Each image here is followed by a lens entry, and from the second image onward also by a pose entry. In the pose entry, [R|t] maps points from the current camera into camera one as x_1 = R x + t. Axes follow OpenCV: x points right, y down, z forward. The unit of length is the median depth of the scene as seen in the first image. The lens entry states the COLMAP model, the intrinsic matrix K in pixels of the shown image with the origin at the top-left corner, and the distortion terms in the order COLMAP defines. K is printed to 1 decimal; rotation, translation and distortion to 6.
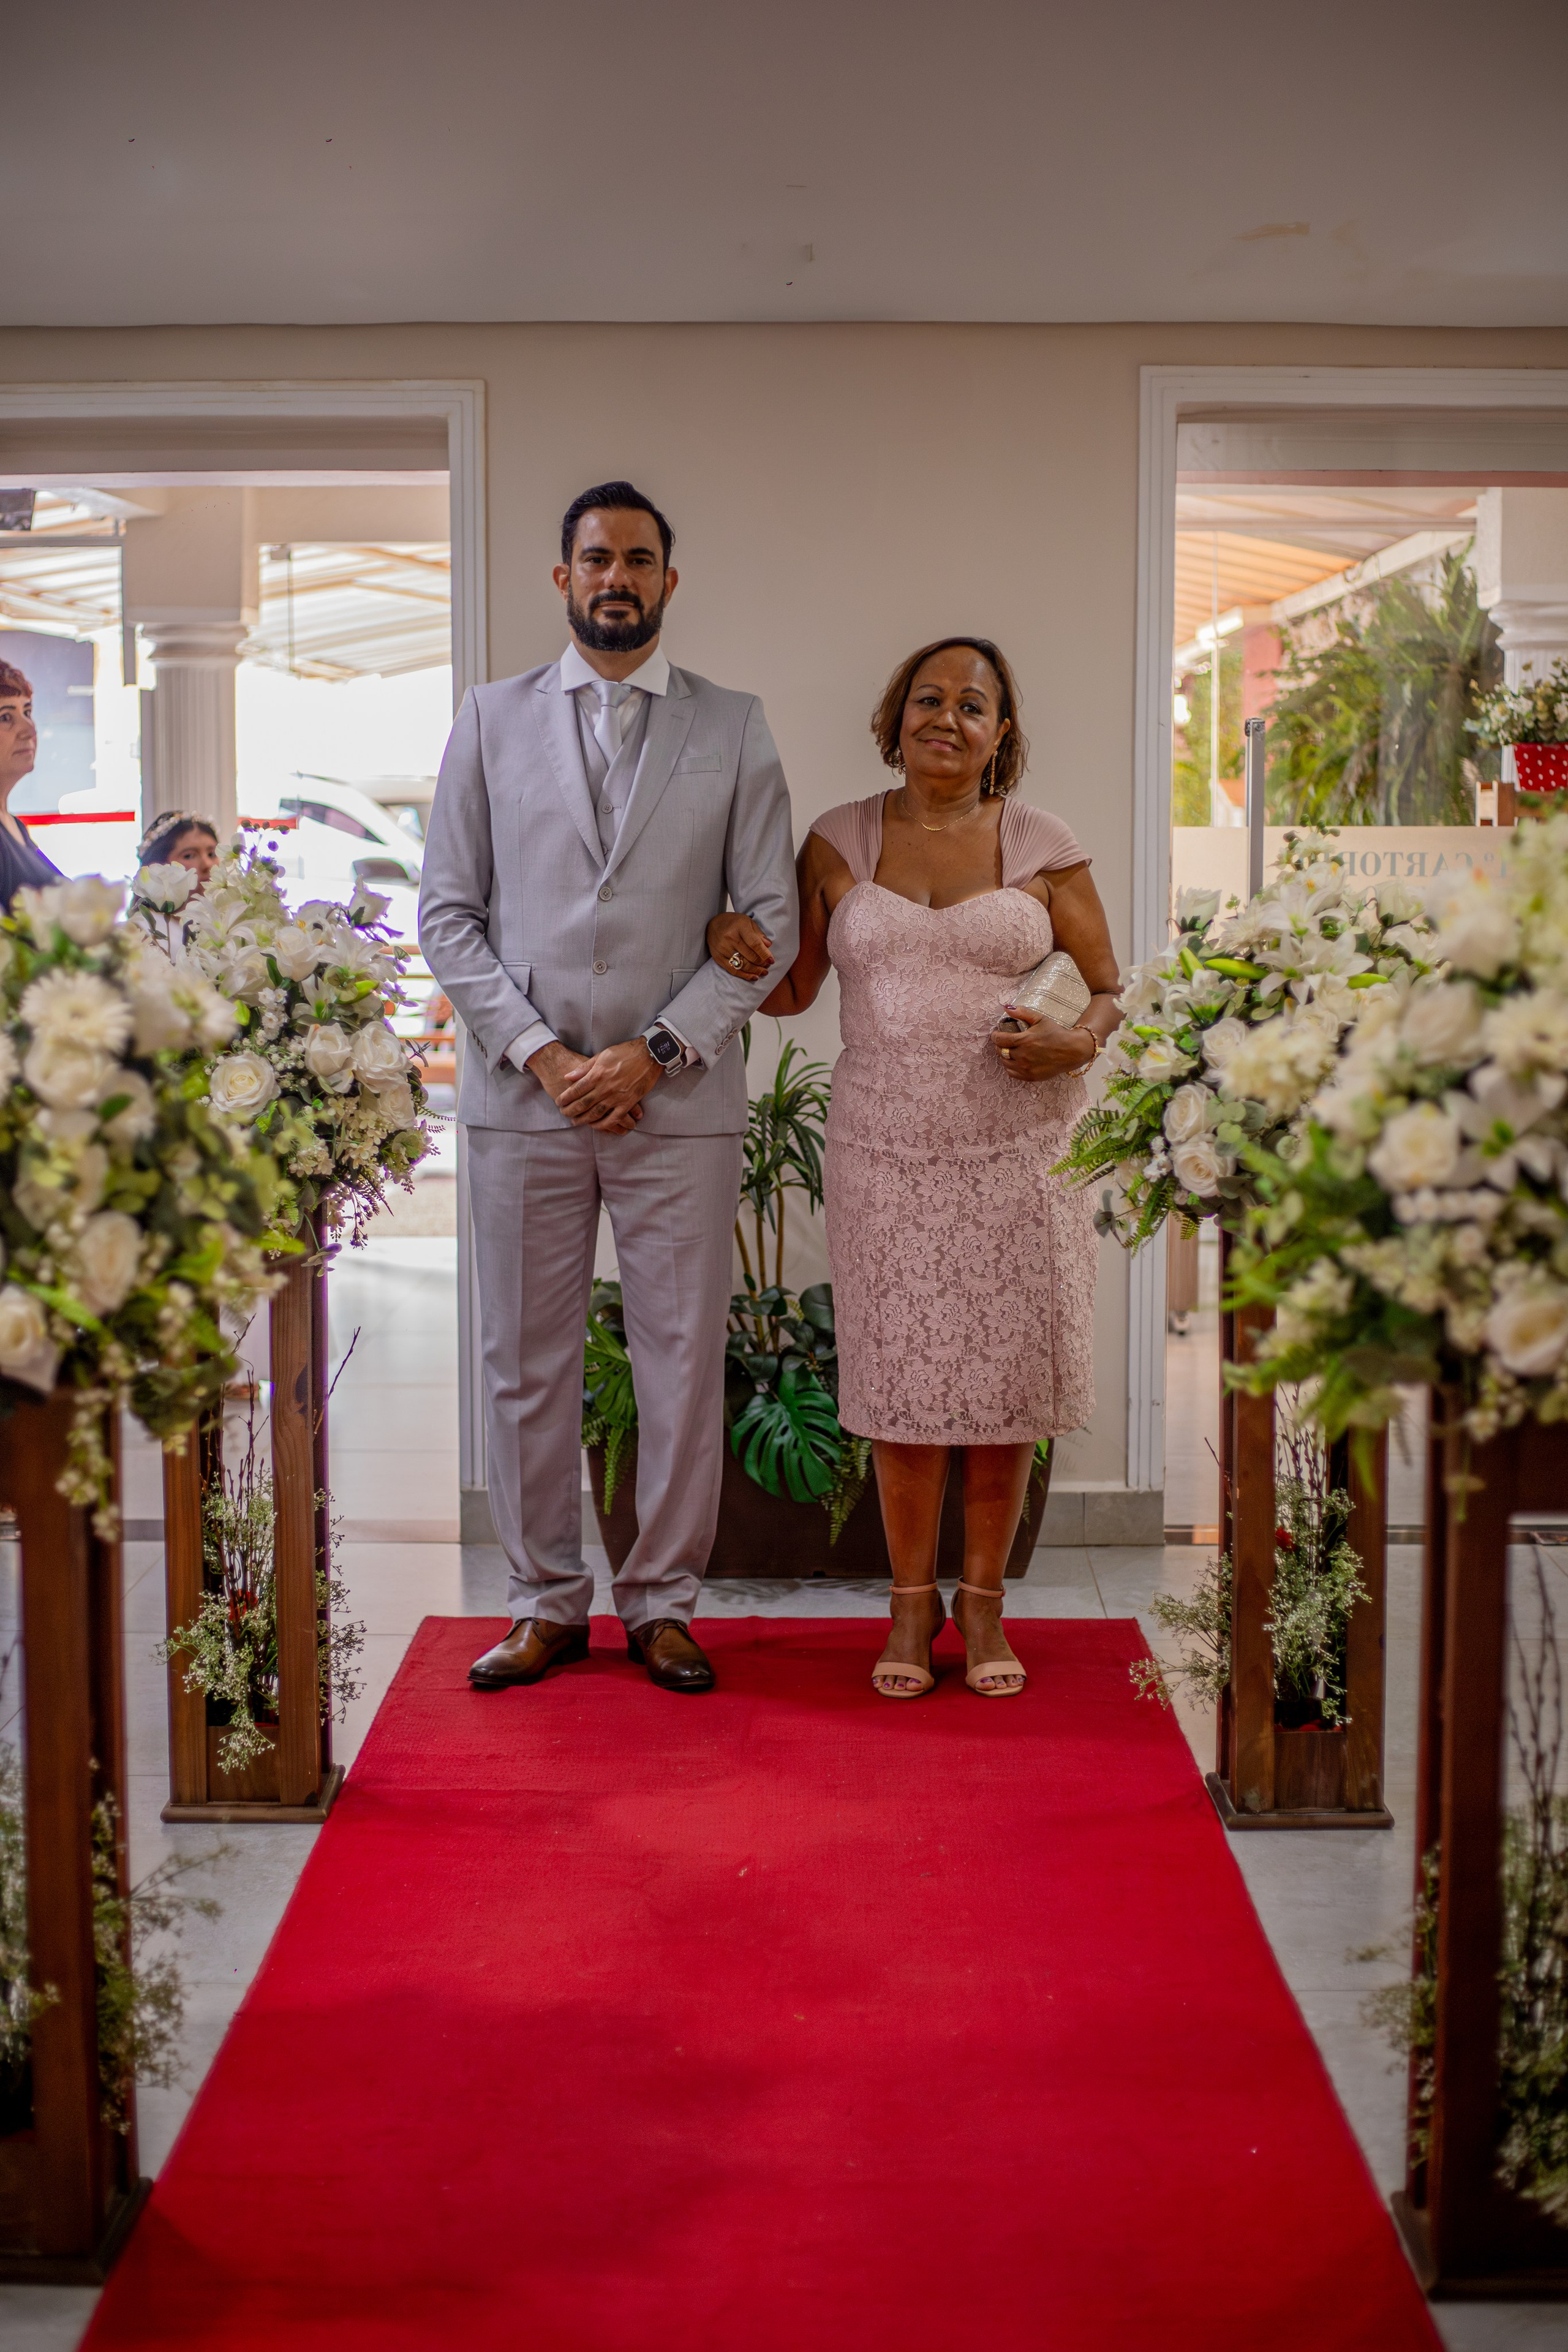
lens RADIAL K [[3412.5, 0, 784.0], [0, 3412.5, 1176.0], [0, 0, 1]] dist [-0.101330, -0.046060]
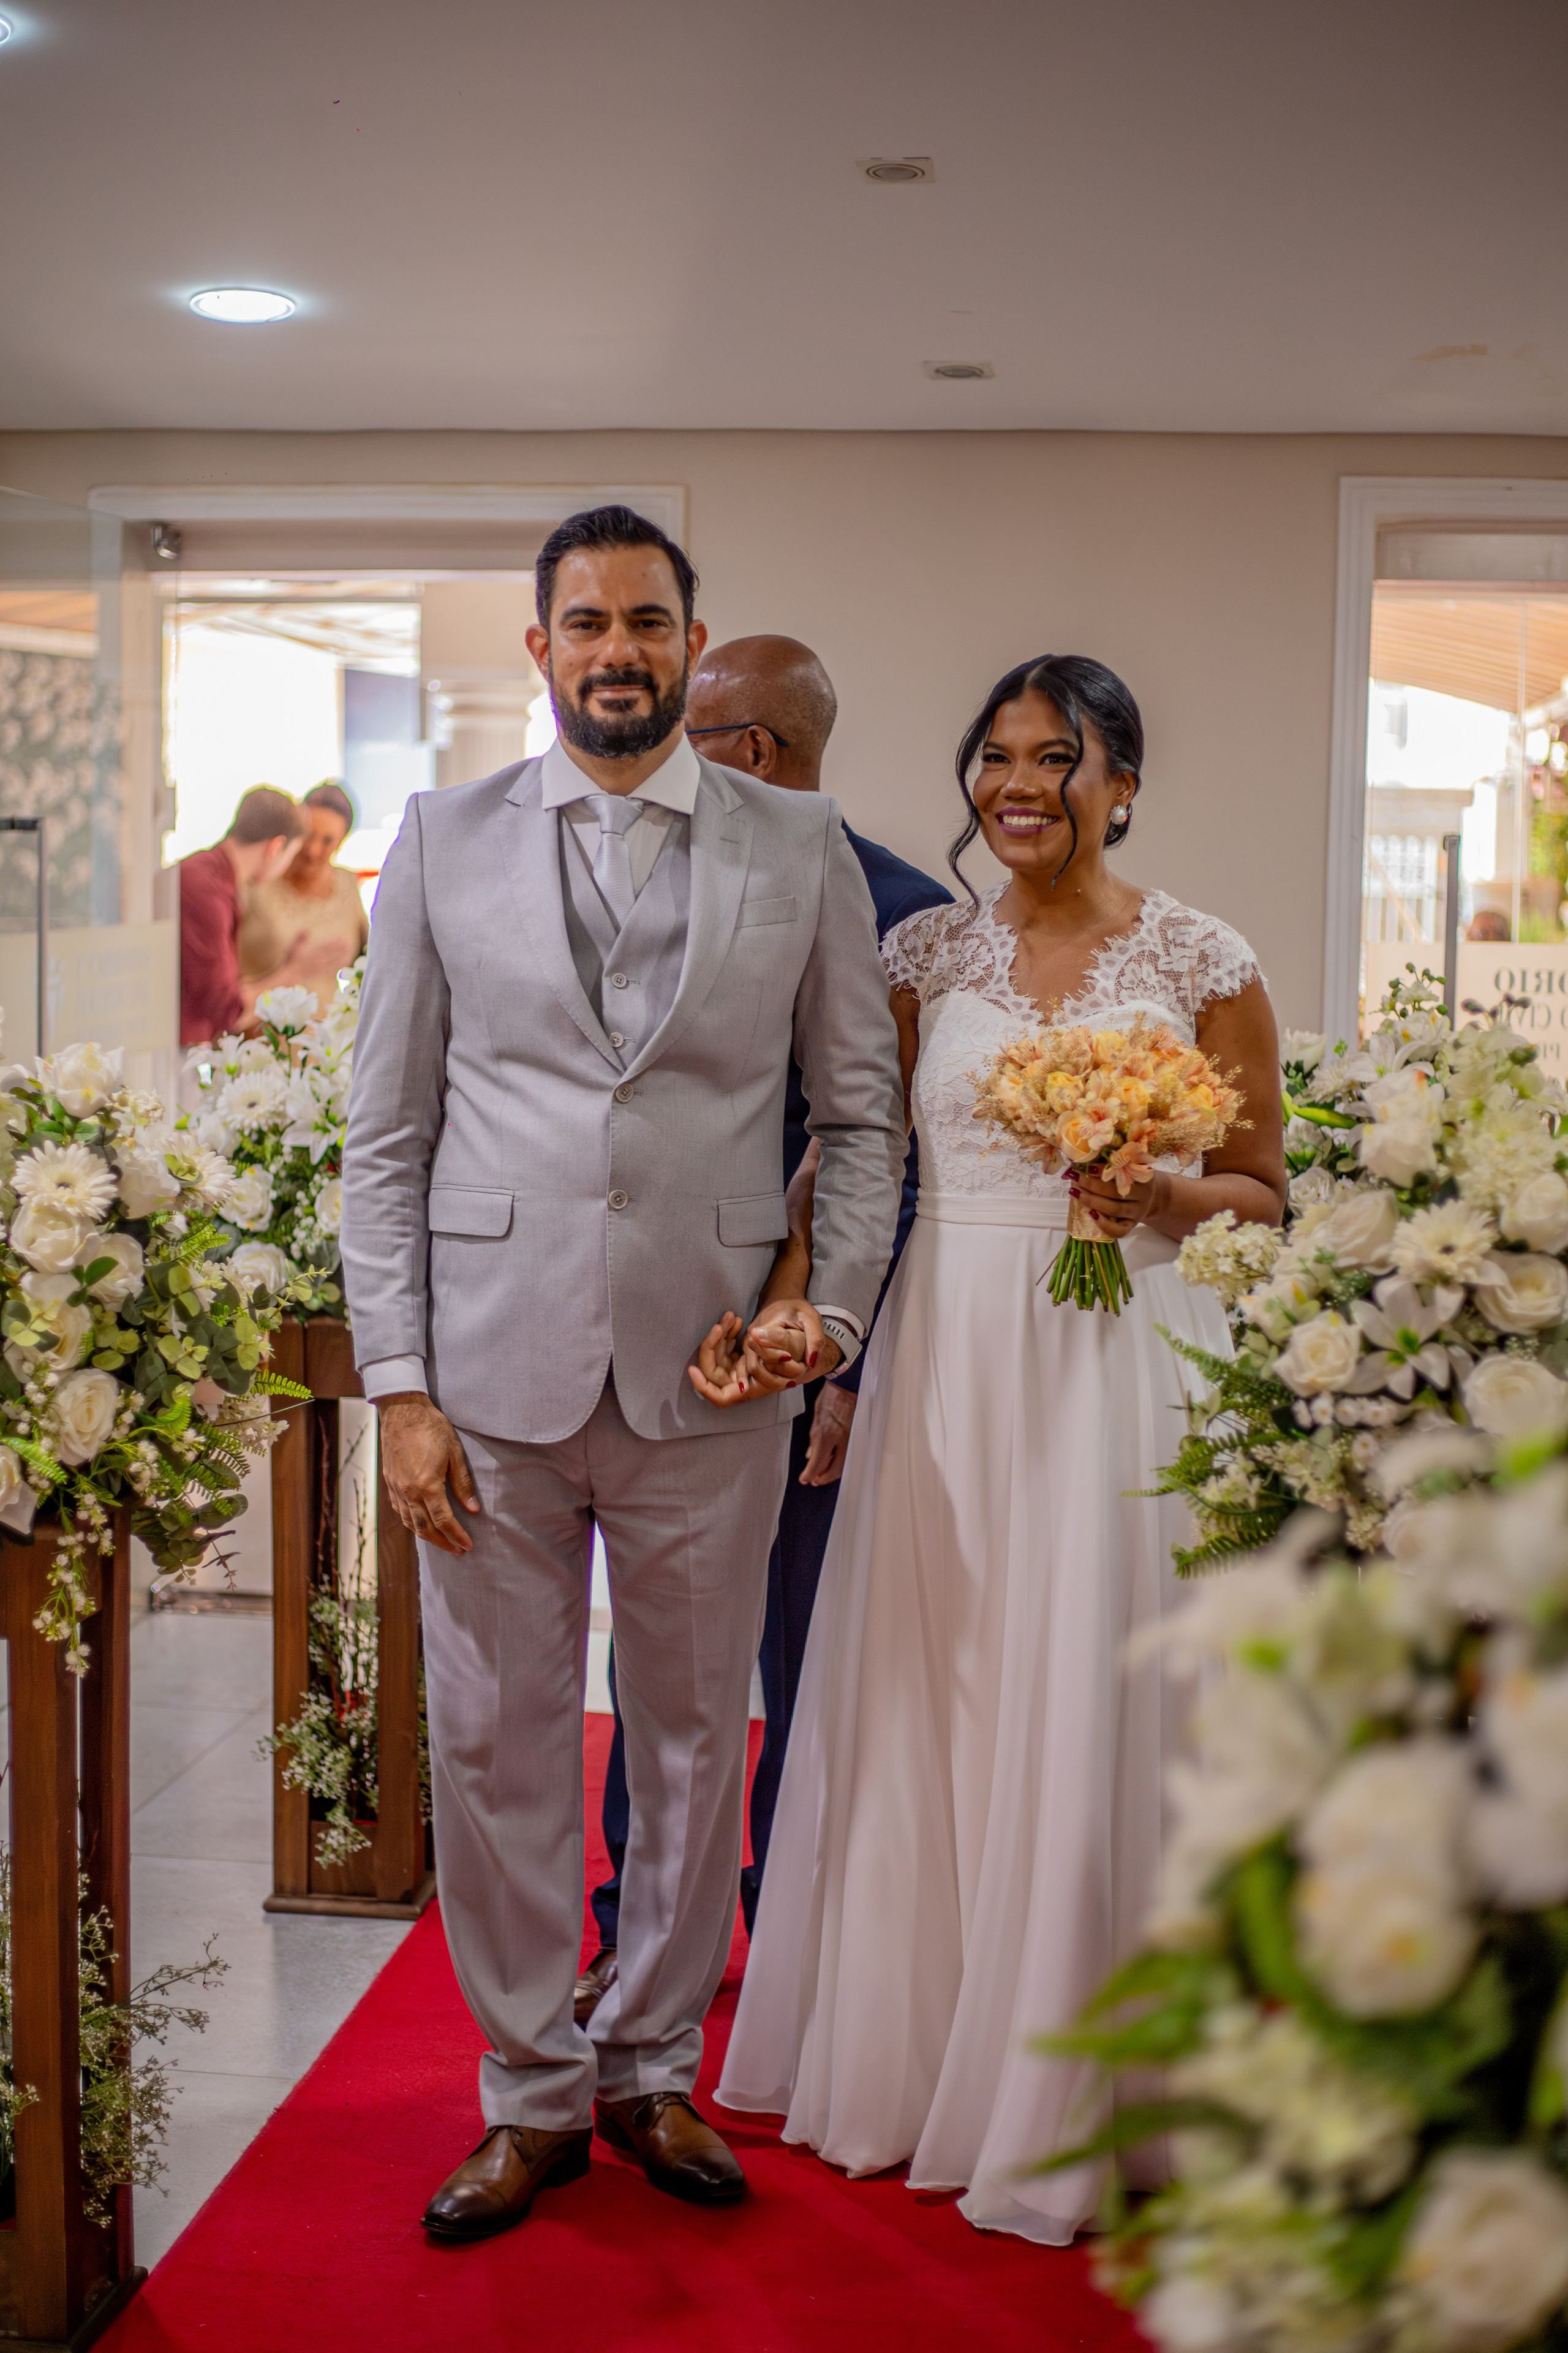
lens RADIAL K [[3523.7, 0, 784.0], [0, 3523.7, 1176.5], [0, 0, 1]] dist [-0.096294, -0.093846]
pose [[0.992423, 0.027879, -0.119661, 0.099310], [-0.028733, 0.999572, -0.005416, -0.033570], [0.119458, 0.008814, 0.992800, -0.045814]]
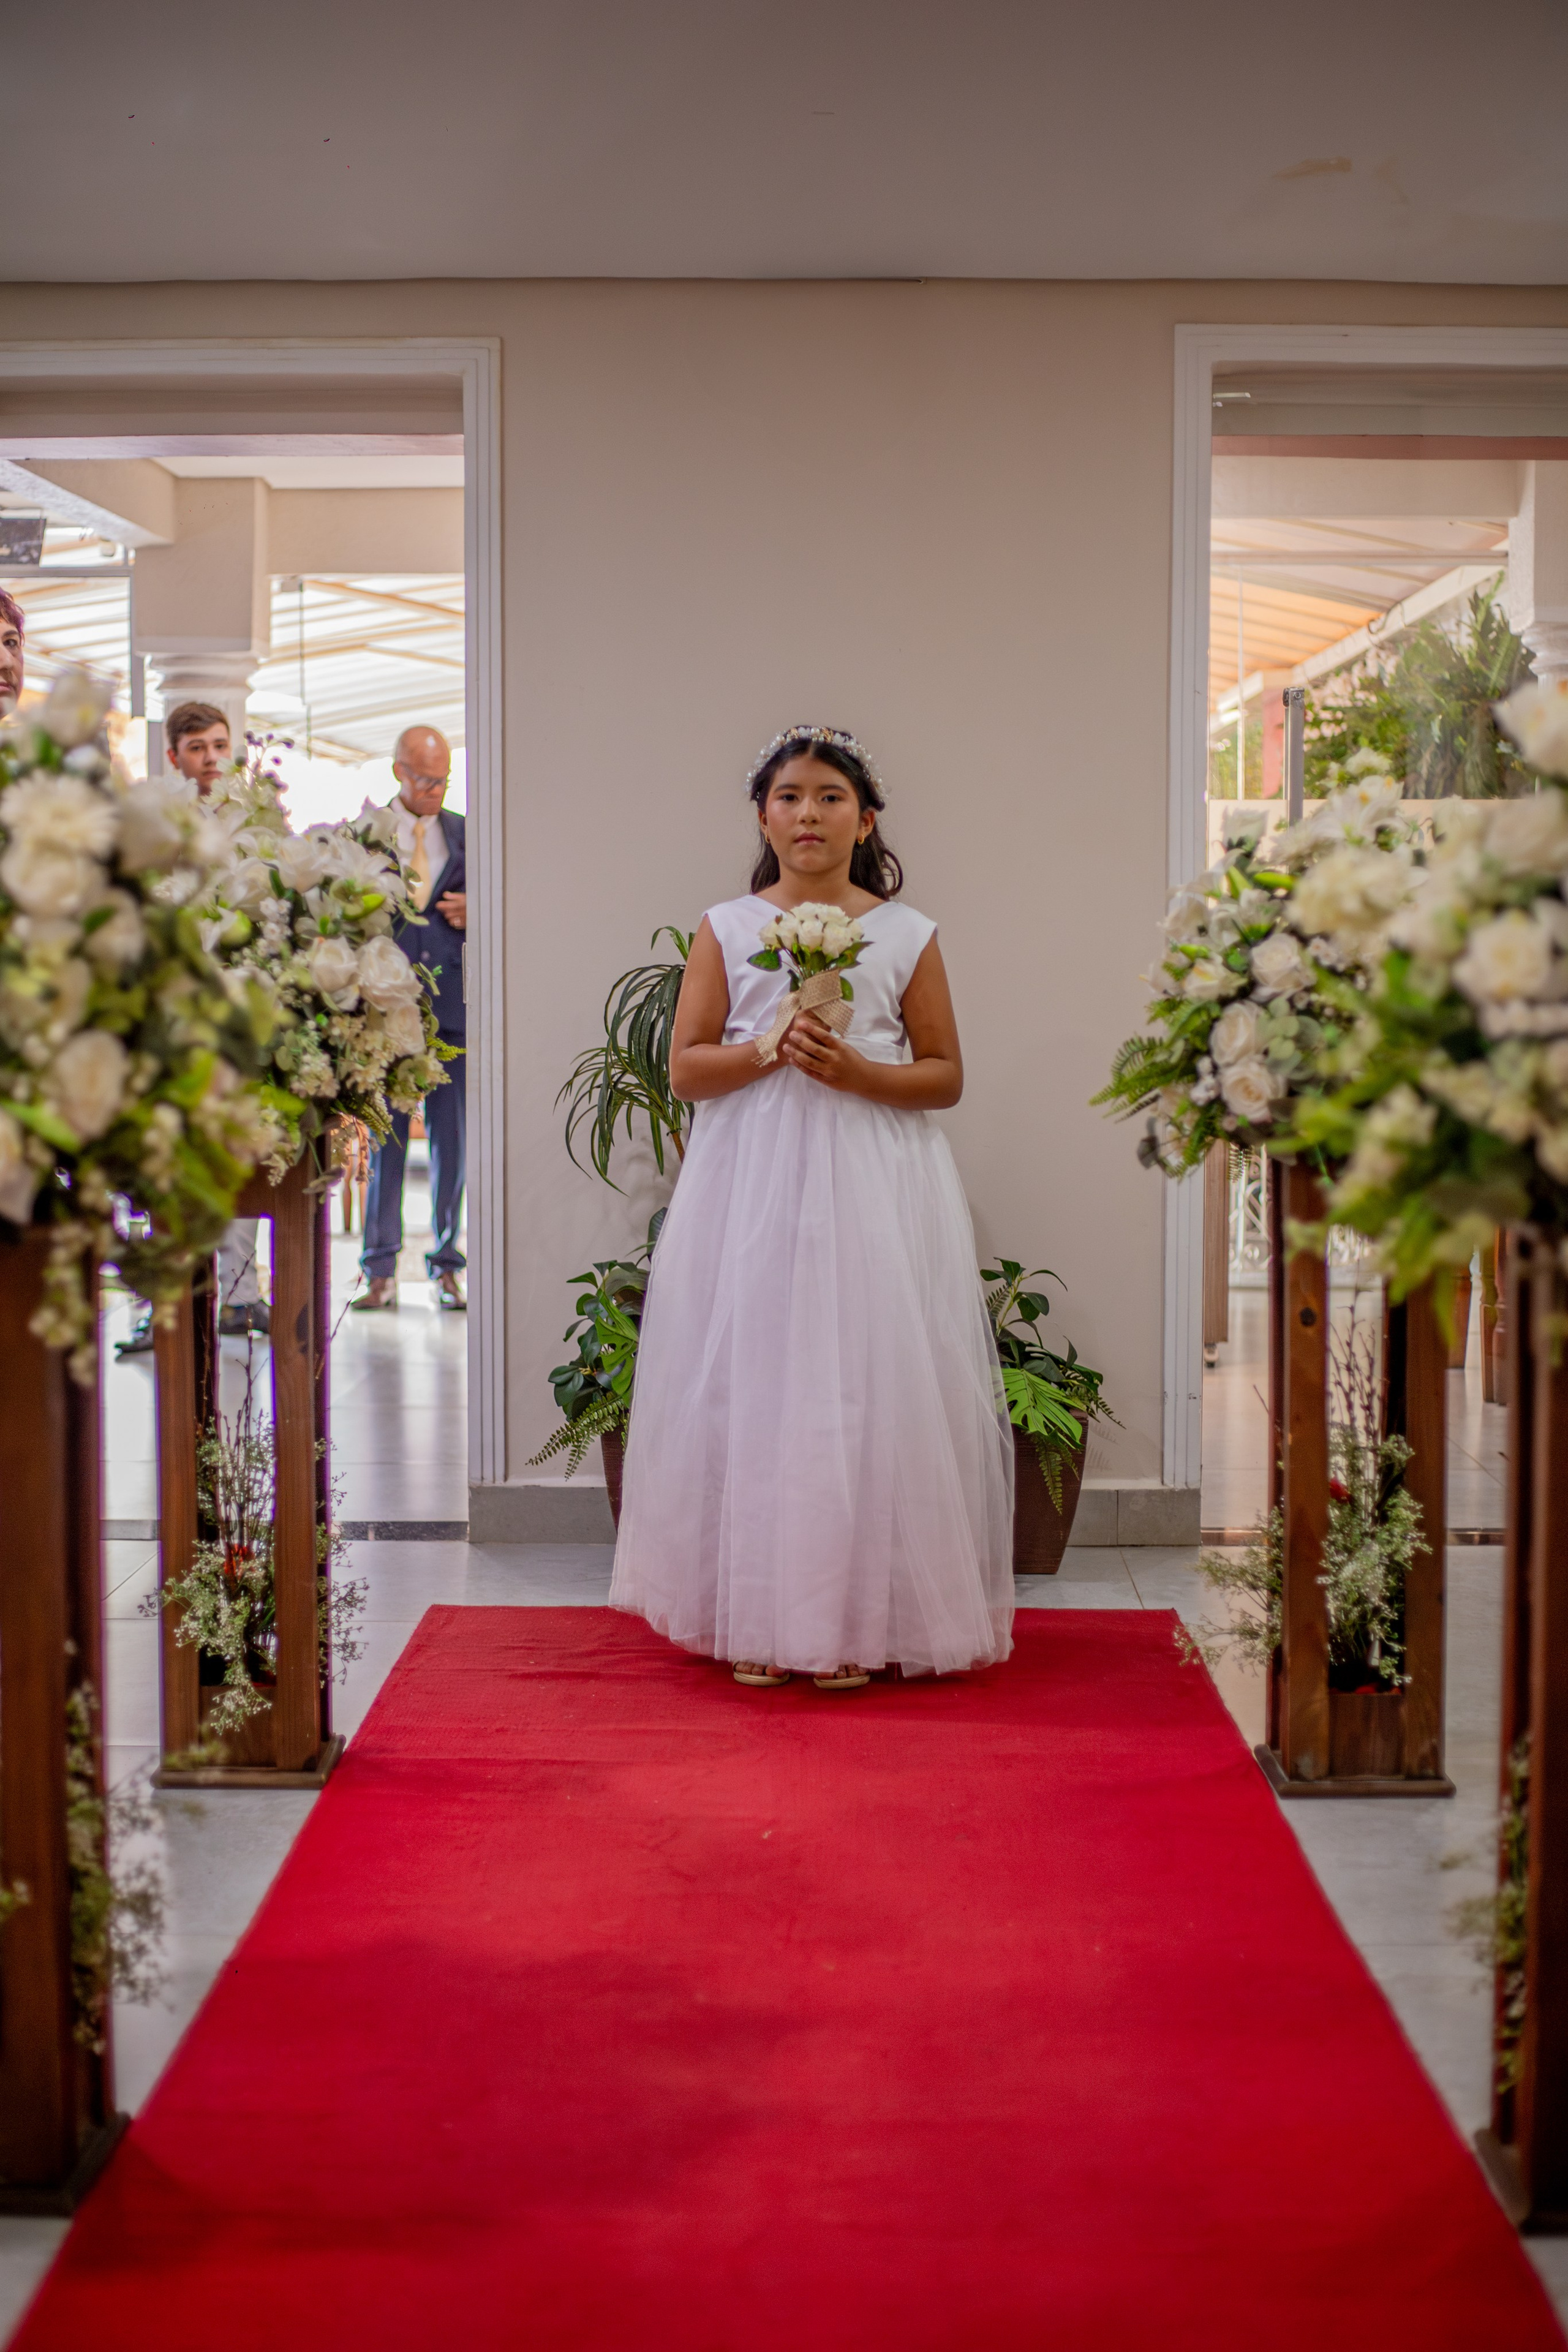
lens RADIAL K [[3412.5, 0, 784.0], [0, 3412.5, 1176.0], [0, 0, 1]] dist [-0.101330, -0.046060]
pose [[0.999992, 0.002190, -0.003238, -0.004604], [-0.002304, 0.999360, -0.035689, 0.055506], [0.003158, 0.035696, 0.999358, 0.051686]]
